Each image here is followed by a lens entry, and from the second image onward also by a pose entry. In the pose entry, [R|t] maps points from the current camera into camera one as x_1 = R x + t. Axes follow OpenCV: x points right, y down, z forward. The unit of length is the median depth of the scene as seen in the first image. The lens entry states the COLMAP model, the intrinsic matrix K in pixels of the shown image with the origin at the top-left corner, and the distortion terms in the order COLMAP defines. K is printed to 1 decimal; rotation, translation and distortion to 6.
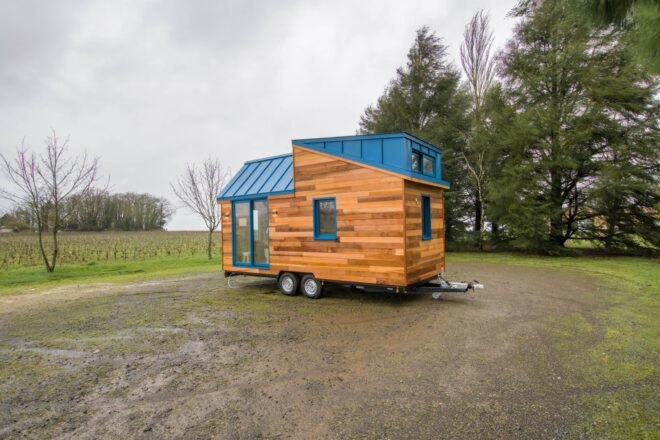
lens RADIAL K [[354.3, 0, 332.3], [0, 354.3, 220.5], [0, 0, 1]] dist [-0.036944, -0.000149]
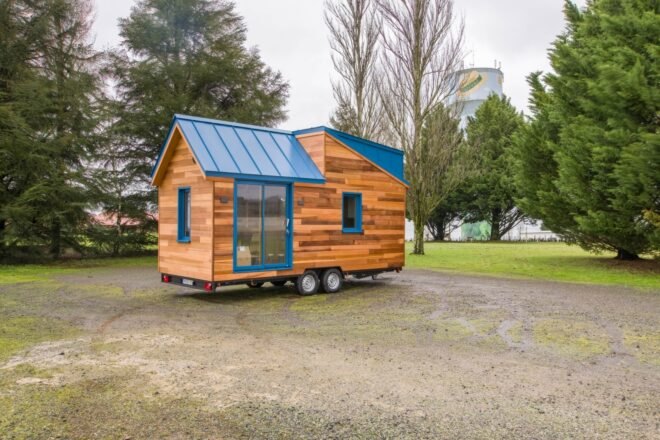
lens RADIAL K [[537.8, 0, 330.5], [0, 537.8, 219.9], [0, 0, 1]] dist [-0.003527, 0.005822]
pose [[0.203470, 0.026701, 0.978717, -1.550493], [-0.028181, 0.999374, -0.021406, 0.050566], [-0.978676, -0.023226, 0.204095, 0.716672]]
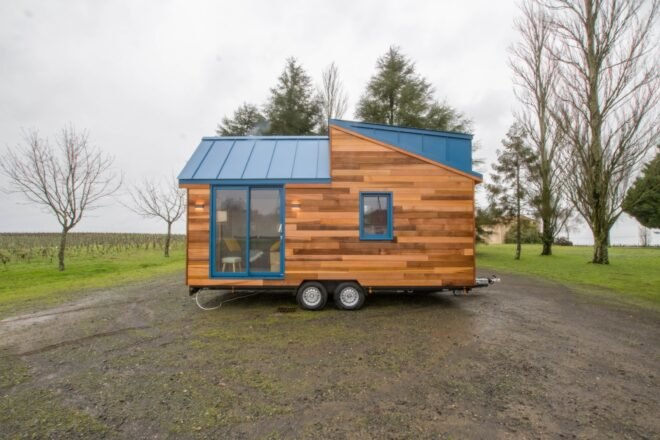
lens RADIAL K [[292.0, 0, 330.4], [0, 292.0, 223.2], [0, 0, 1]] dist [-0.028529, 0.000325]
pose [[0.813150, 0.039257, 0.580729, -0.512347], [-0.028347, 0.999210, -0.027854, 0.035017], [-0.581364, 0.006188, 0.813620, 0.470640]]
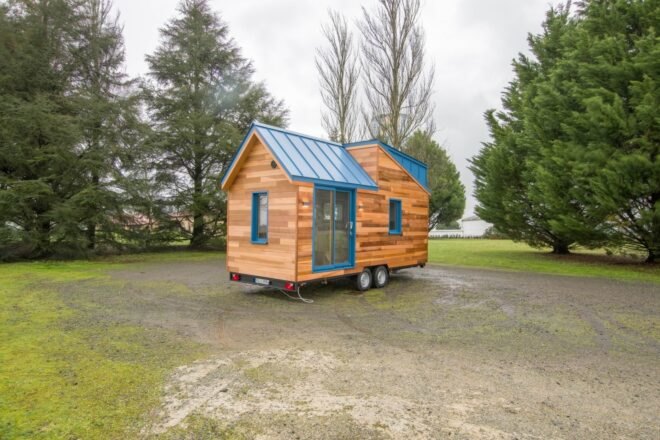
lens RADIAL K [[391.5, 0, 330.8], [0, 391.5, 220.7], [0, 0, 1]] dist [-0.032017, -0.000632]
pose [[0.078851, 0.029041, 0.996463, -1.318354], [-0.031735, 0.999142, -0.026608, 0.049112], [-0.996381, -0.029524, 0.079705, 1.080852]]
